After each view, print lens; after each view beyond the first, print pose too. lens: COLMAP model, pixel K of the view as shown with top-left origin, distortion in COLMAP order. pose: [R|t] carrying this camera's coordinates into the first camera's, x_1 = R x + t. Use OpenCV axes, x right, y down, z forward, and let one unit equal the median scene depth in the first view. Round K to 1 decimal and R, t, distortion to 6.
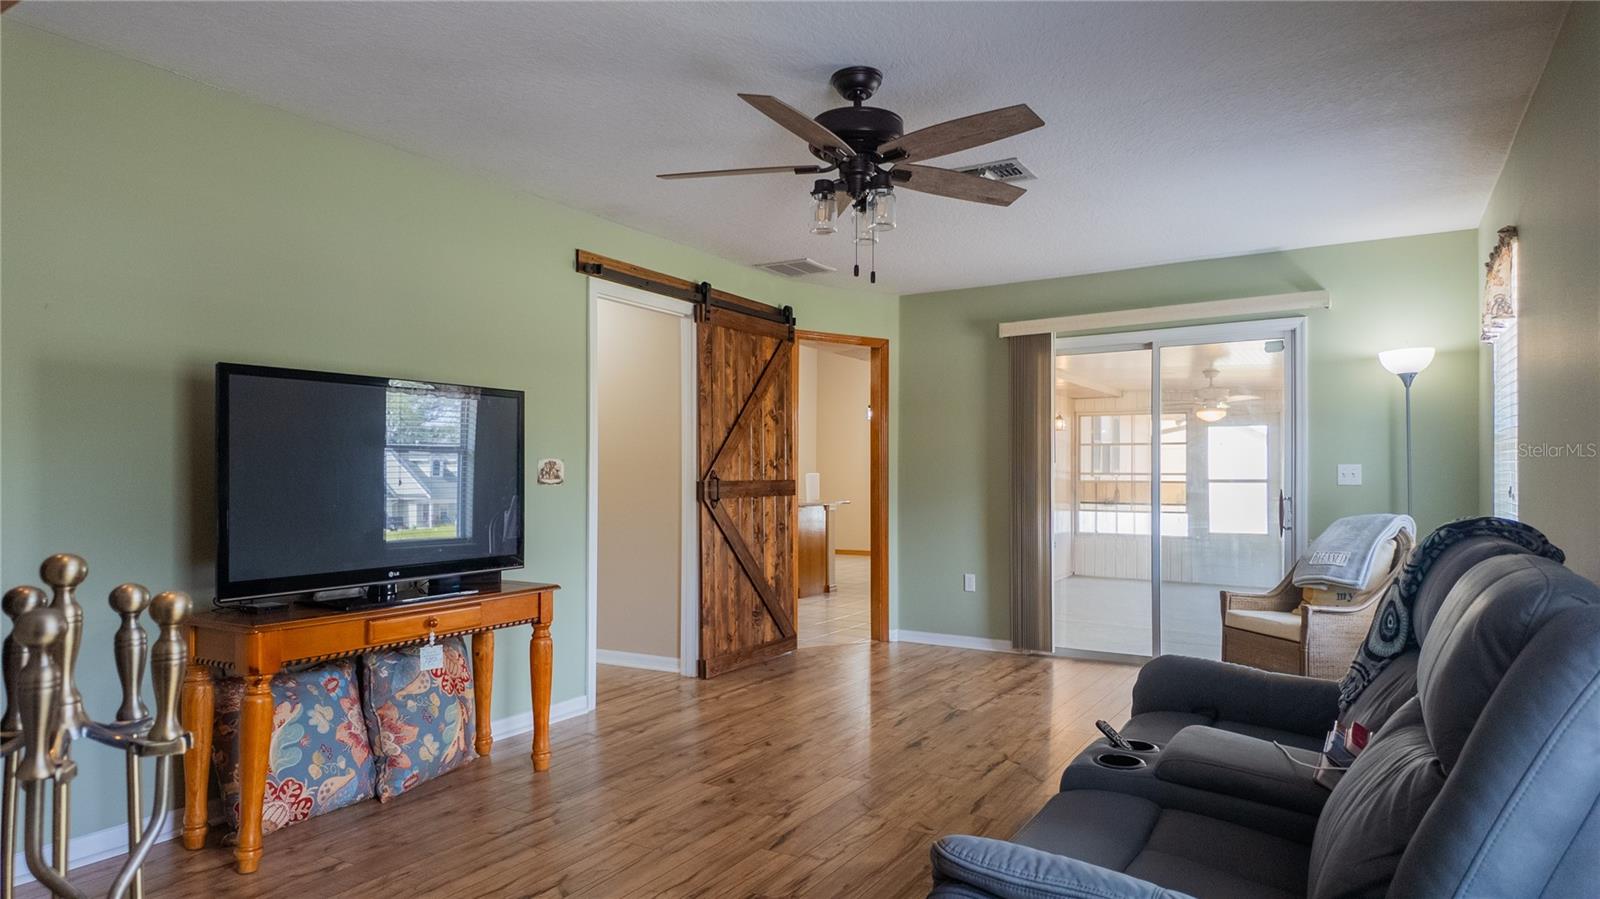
lens RADIAL K [[966.4, 0, 799.4], [0, 966.4, 456.9], [0, 0, 1]] dist [0.024650, -0.026515]
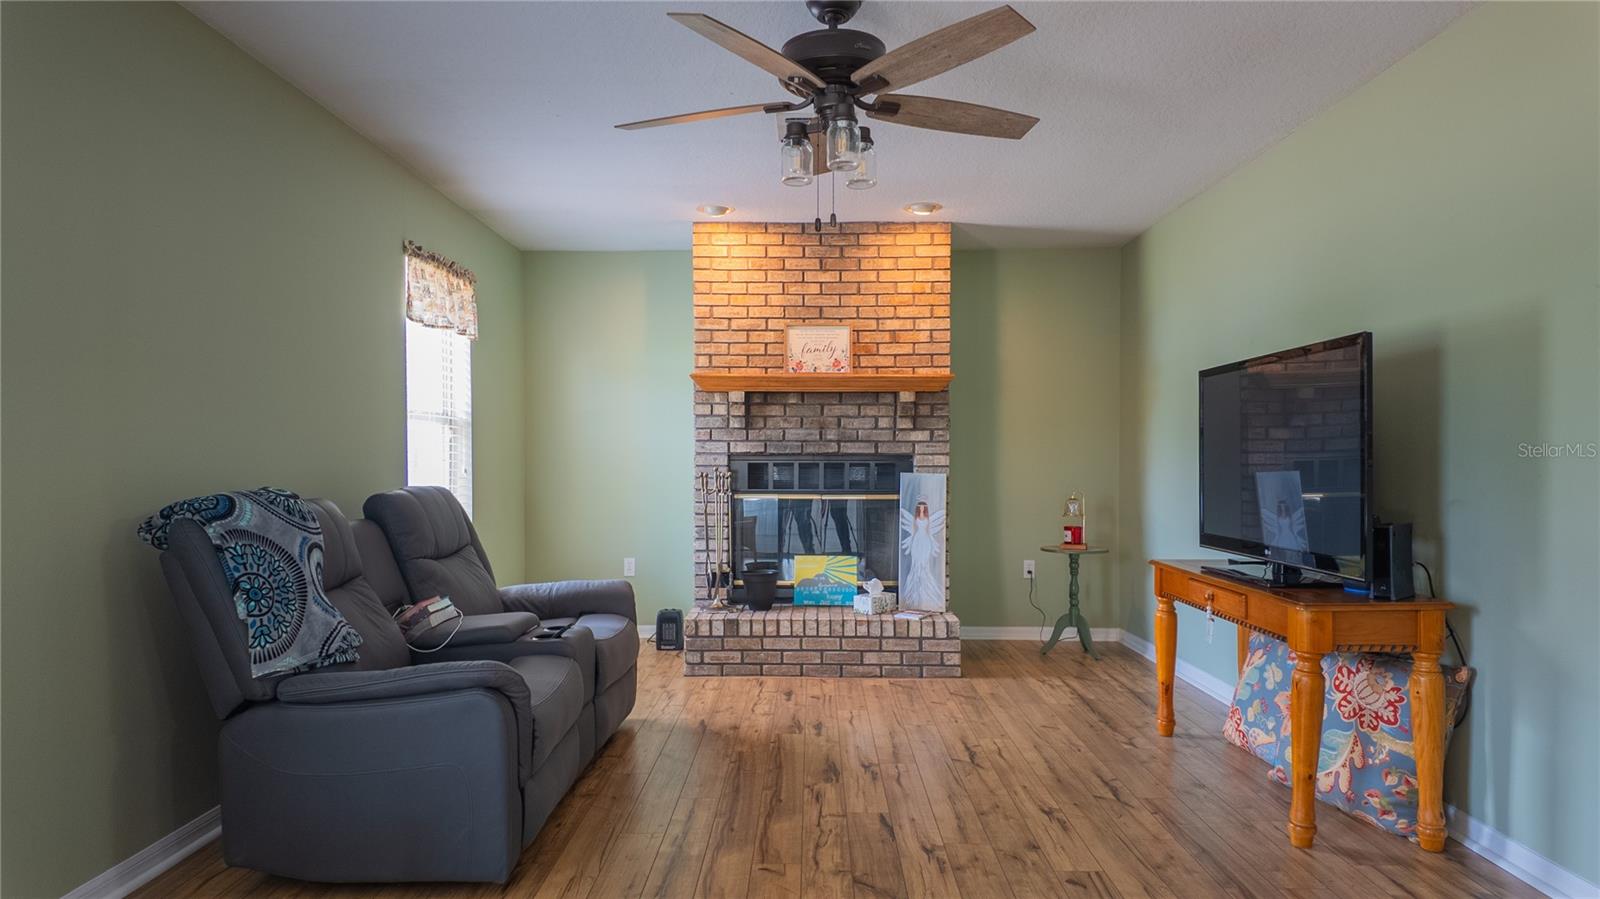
lens RADIAL K [[966.4, 0, 801.1], [0, 966.4, 453.3], [0, 0, 1]] dist [0.024650, -0.026515]
pose [[-0.867179, -0.002924, -0.497988, 0.516600], [0.008552, 0.999748, -0.020762, 0.038924], [0.497923, -0.022263, -0.866935, 1.721288]]
